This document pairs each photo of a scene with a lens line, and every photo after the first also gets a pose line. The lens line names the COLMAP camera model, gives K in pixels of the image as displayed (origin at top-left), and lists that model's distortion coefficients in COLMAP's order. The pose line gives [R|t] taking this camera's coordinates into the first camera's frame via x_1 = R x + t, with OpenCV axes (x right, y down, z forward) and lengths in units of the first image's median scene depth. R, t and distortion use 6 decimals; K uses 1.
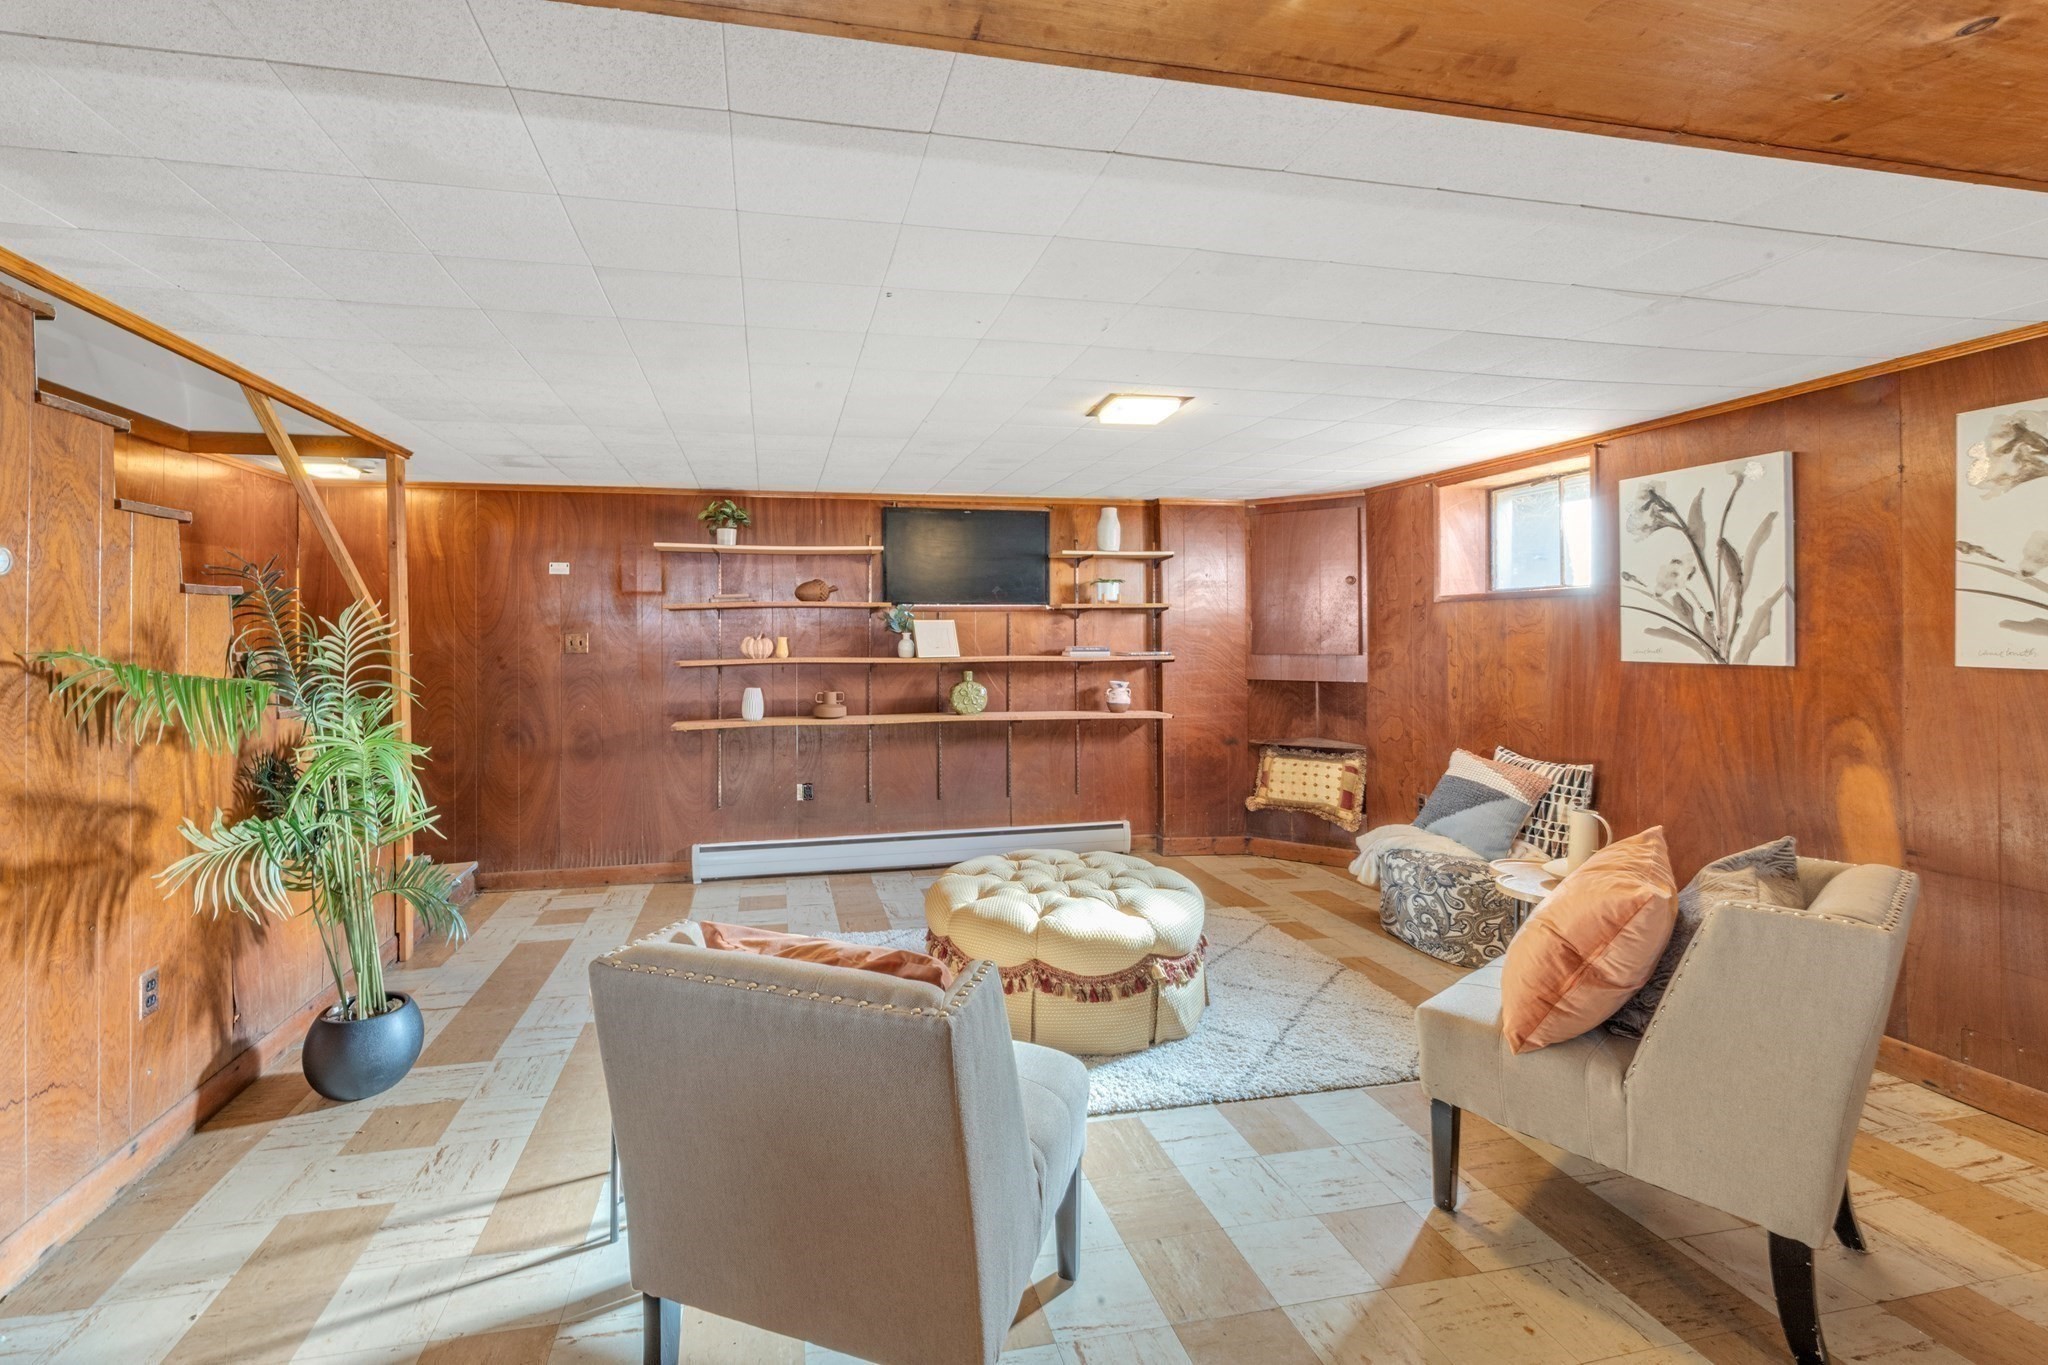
lens RADIAL K [[883.5, 0, 1019.7], [0, 883.5, 626.0], [0, 0, 1]] dist [-0.001281, -0.000278]
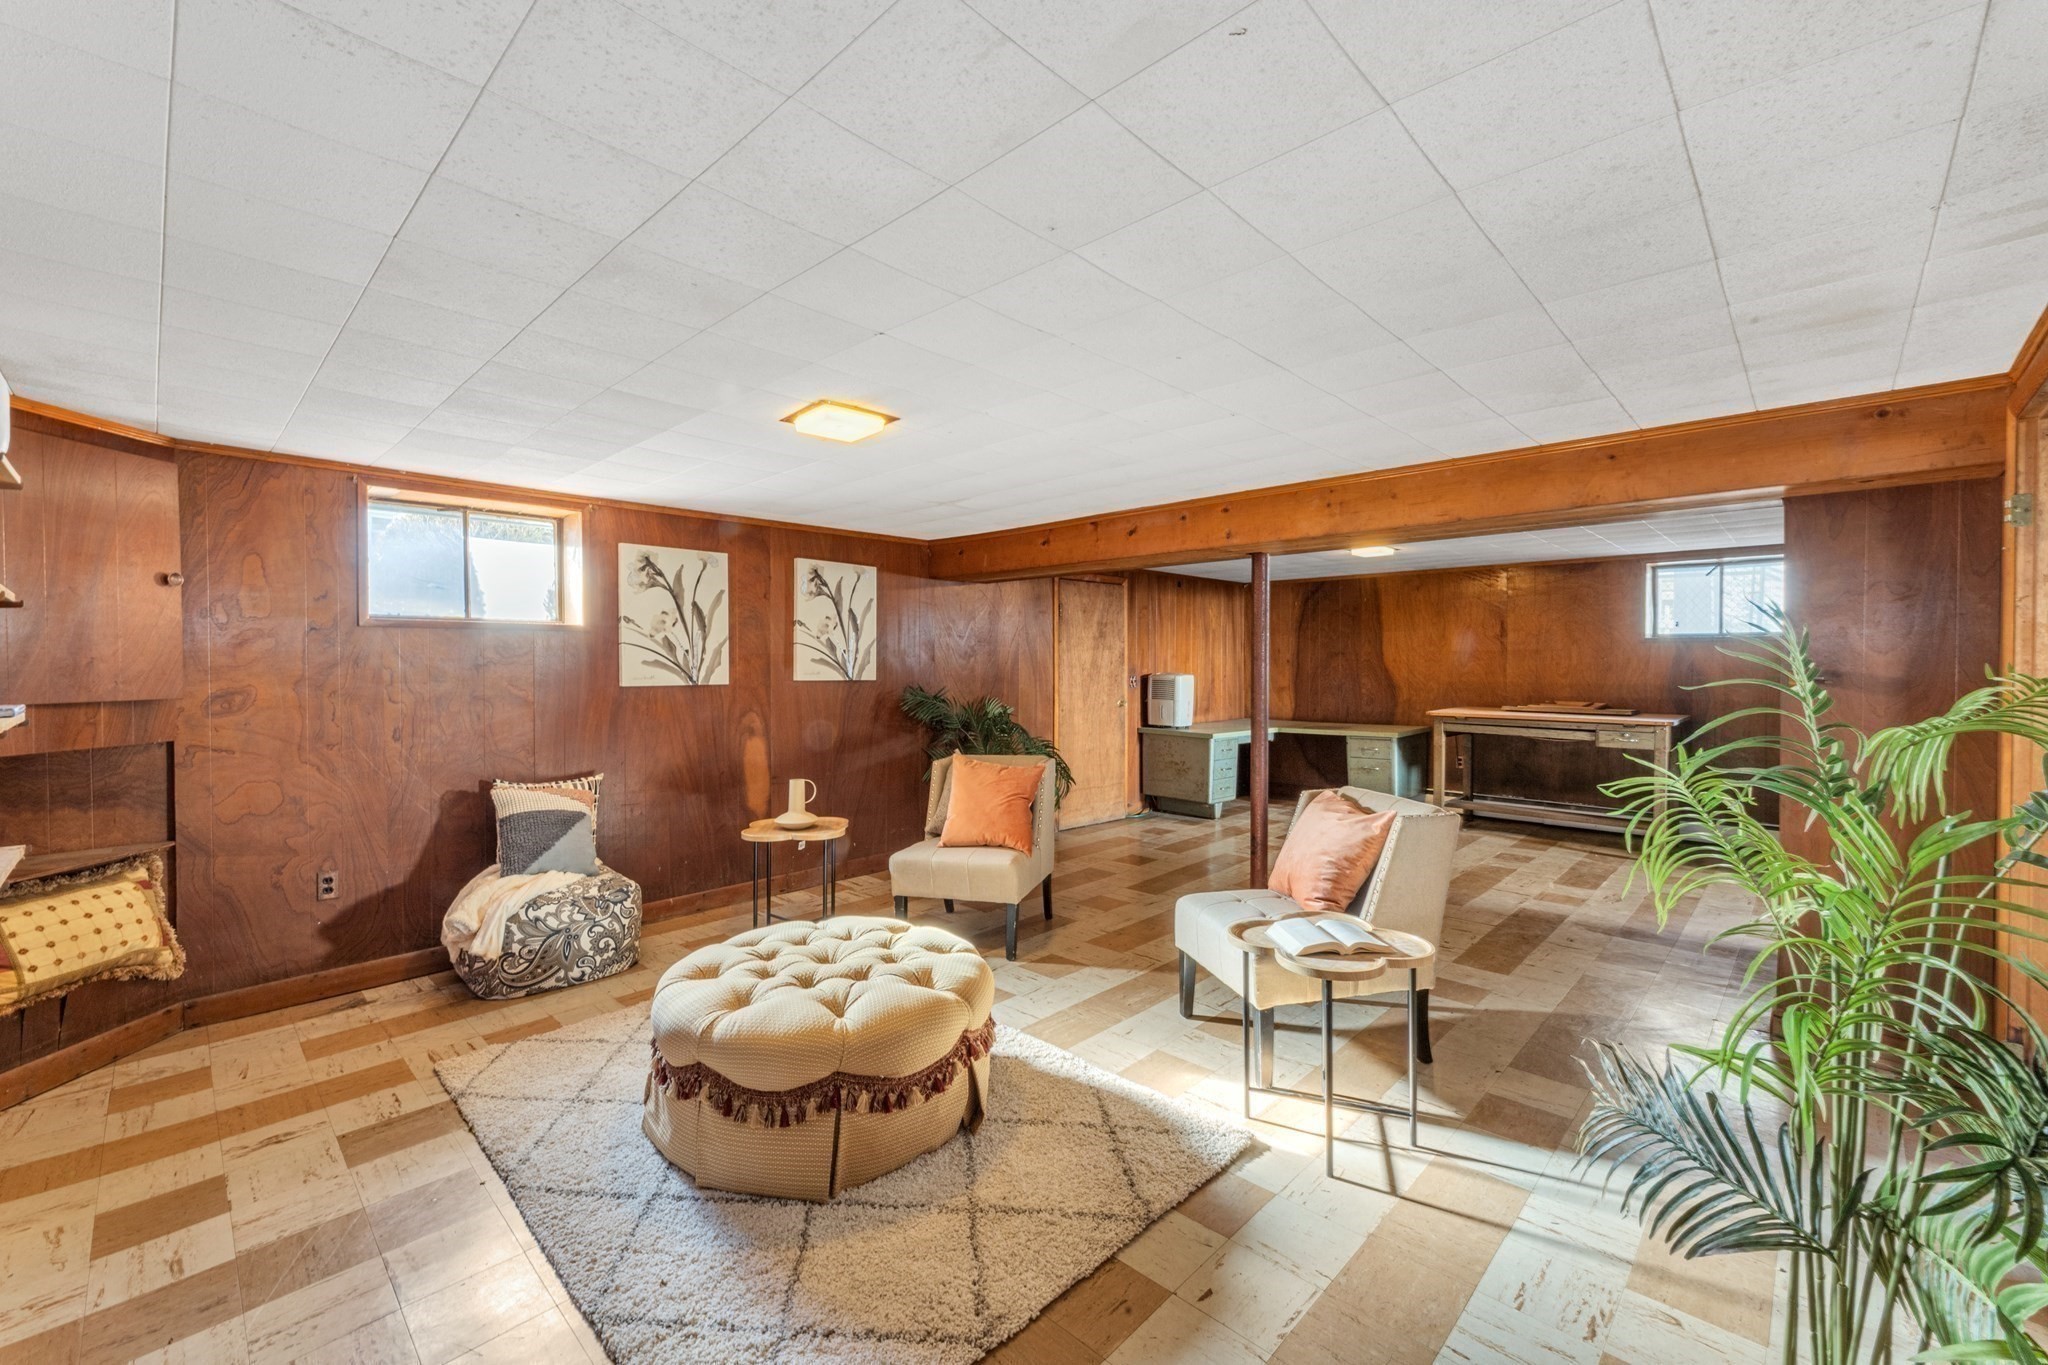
lens RADIAL K [[843.2, 0, 1024.0], [0, 843.2, 682.5], [0, 0, 1]] dist [0.000366, 0.000026]
pose [[-0.520230, -0.007974, 0.853989, -0.669232], [0.000940, 0.999950, 0.009909, 0.023399], [-0.854026, 0.005958, -0.520197, 1.176855]]
